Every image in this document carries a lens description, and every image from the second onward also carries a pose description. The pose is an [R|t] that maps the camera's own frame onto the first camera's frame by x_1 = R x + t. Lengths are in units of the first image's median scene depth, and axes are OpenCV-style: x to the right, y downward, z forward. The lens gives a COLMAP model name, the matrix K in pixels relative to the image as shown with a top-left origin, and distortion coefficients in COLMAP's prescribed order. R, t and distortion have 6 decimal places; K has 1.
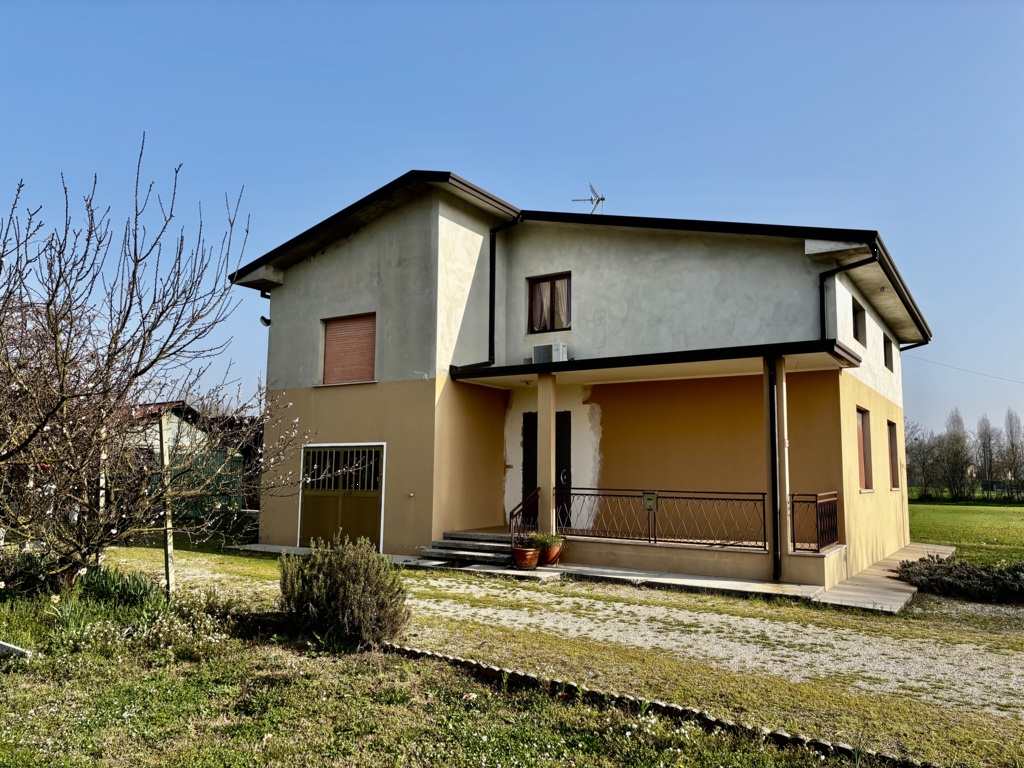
lens RADIAL K [[771.9, 0, 511.5], [0, 771.9, 384.3], [0, 0, 1]] dist [0.039571, -0.000483]
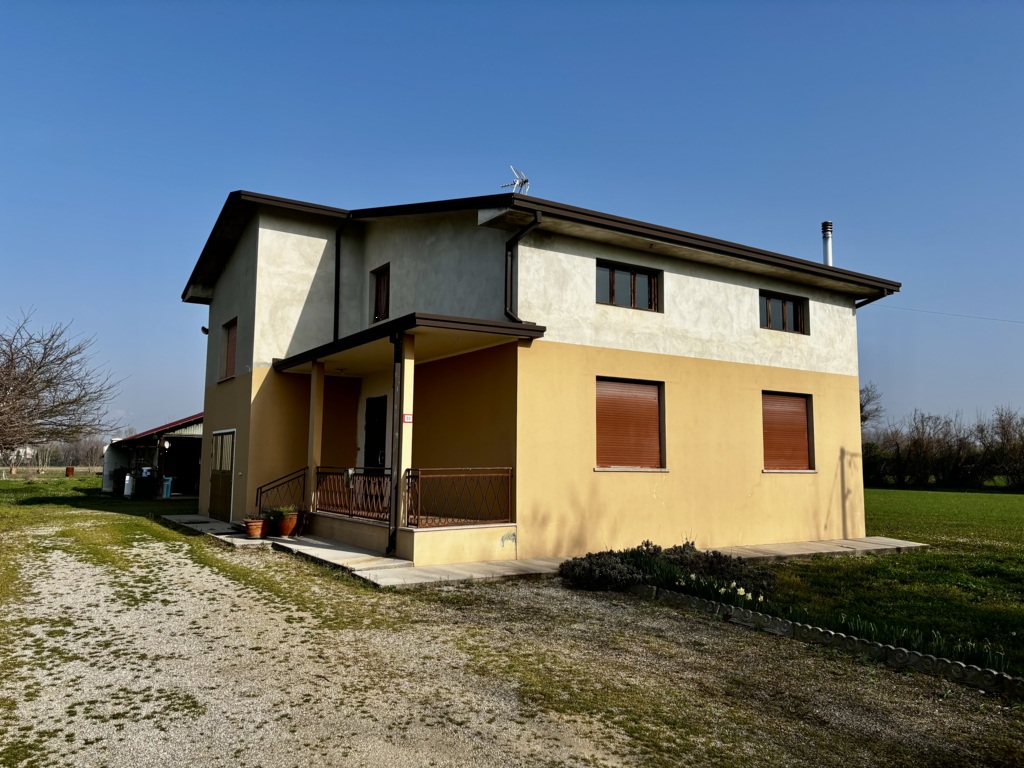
lens RADIAL K [[771.9, 0, 511.3], [0, 771.9, 385.3], [0, 0, 1]] dist [0.039571, -0.000483]
pose [[0.909339, -0.044988, -0.413617, 0.671161], [0.048960, 0.998800, -0.000998, 0.030887], [0.413166, -0.019343, 0.910450, 0.106323]]
